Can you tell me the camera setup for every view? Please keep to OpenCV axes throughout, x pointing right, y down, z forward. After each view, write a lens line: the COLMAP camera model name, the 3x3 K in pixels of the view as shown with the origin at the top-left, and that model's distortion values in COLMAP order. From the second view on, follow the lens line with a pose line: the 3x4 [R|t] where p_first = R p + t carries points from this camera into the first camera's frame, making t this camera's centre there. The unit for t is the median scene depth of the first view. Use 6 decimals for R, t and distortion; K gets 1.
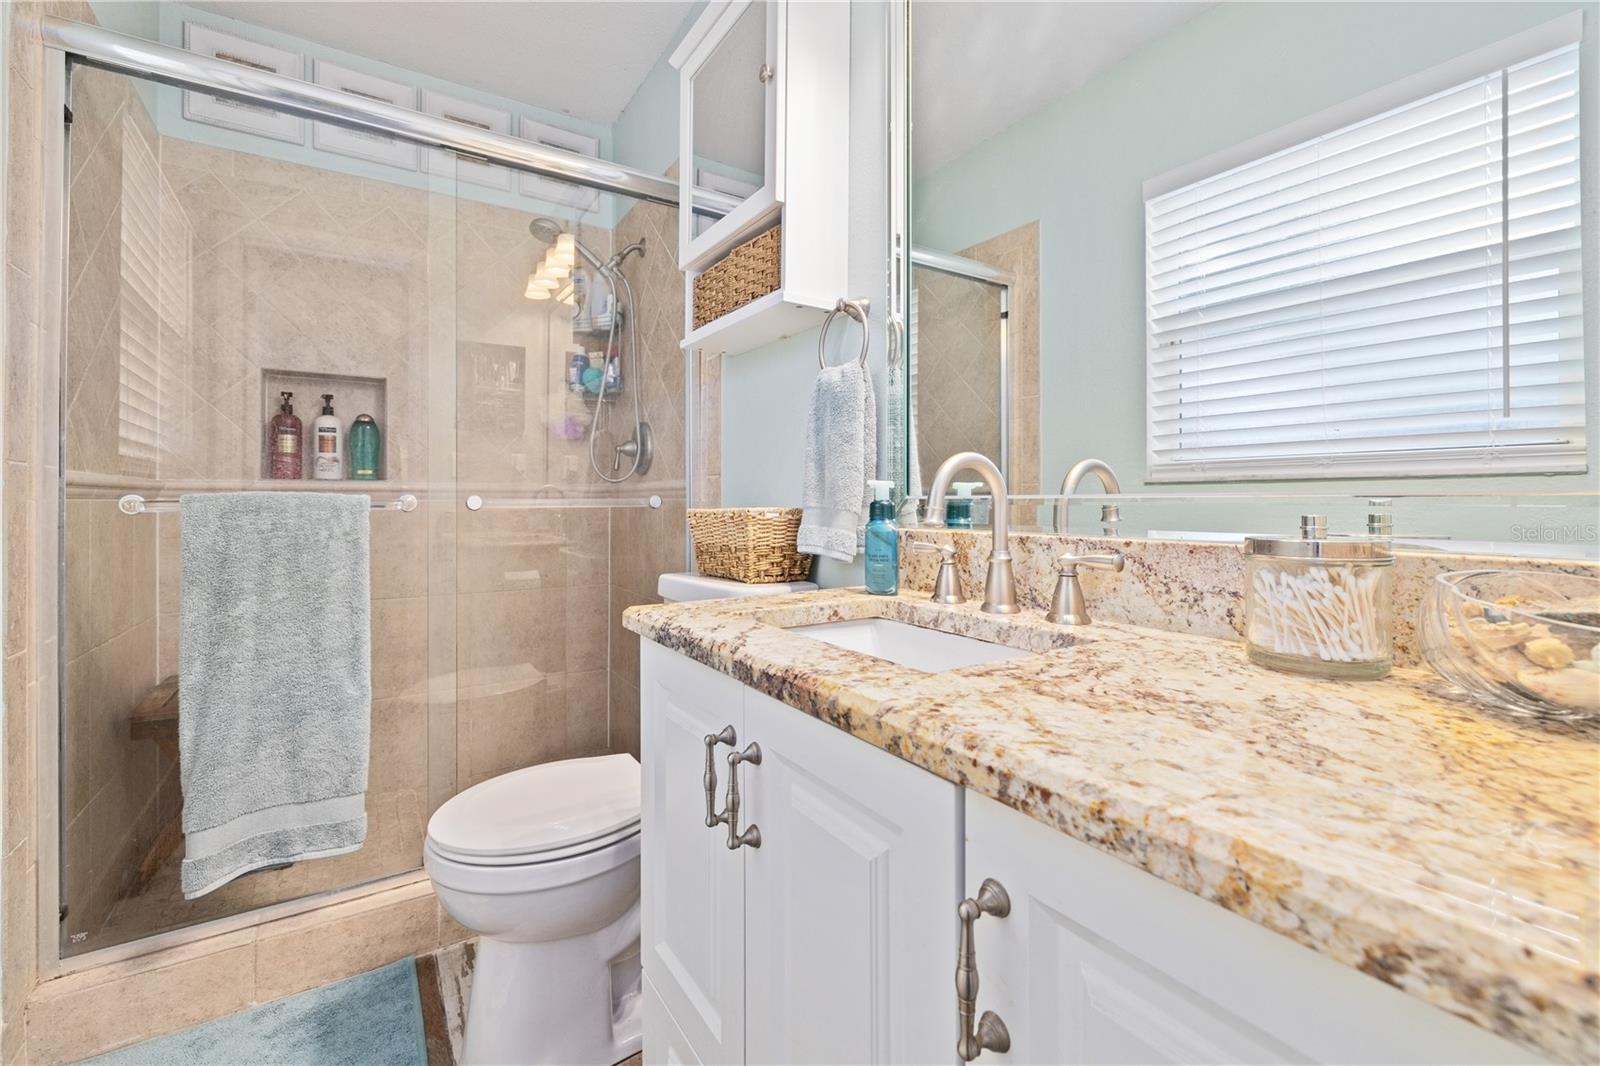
lens RADIAL K [[692.1, 0, 777.8], [0, 692.1, 538.0], [0, 0, 1]] dist [-0.000235, -0.000110]
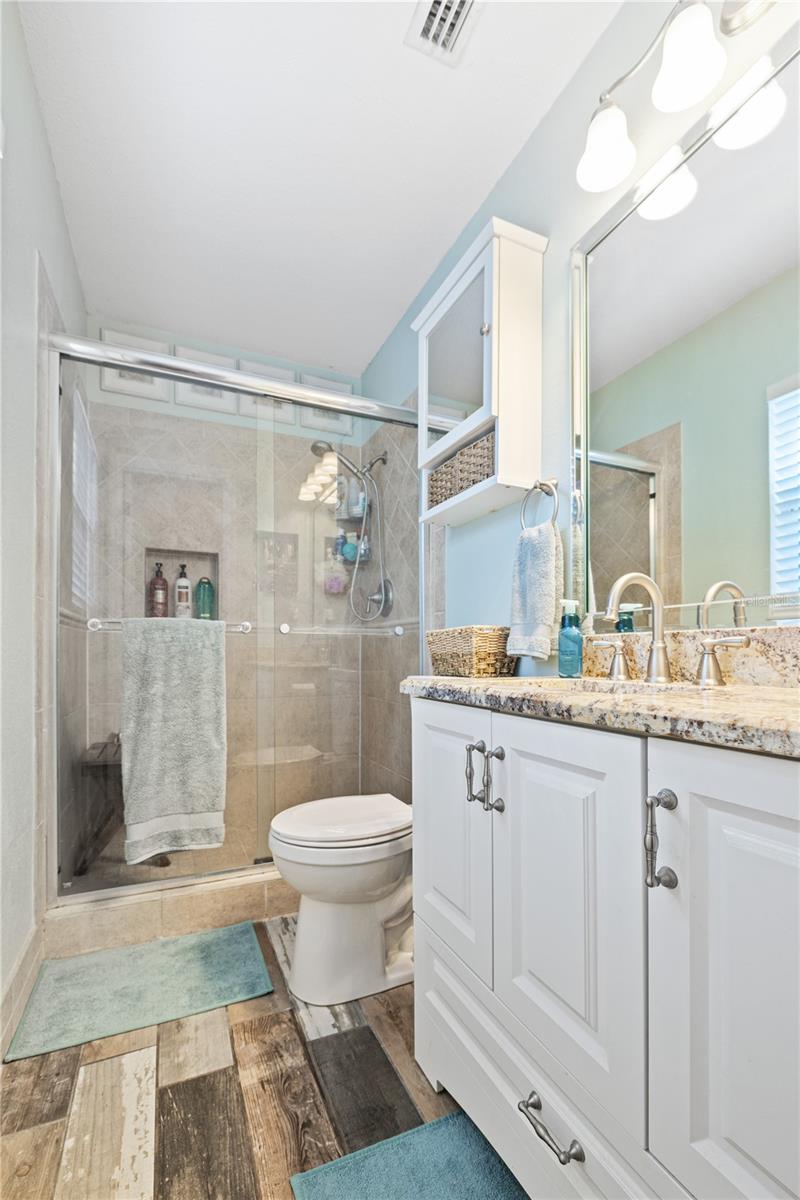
lens RADIAL K [[518.0, 0, 399.9], [0, 518.0, 669.4], [0, 0, 1]] dist [0.001730, 0.000282]
pose [[0.991046, 0.000294, -0.133521, -0.048490], [-0.002014, 0.999917, -0.012753, 0.063681], [0.133506, 0.012908, 0.990964, -0.102689]]
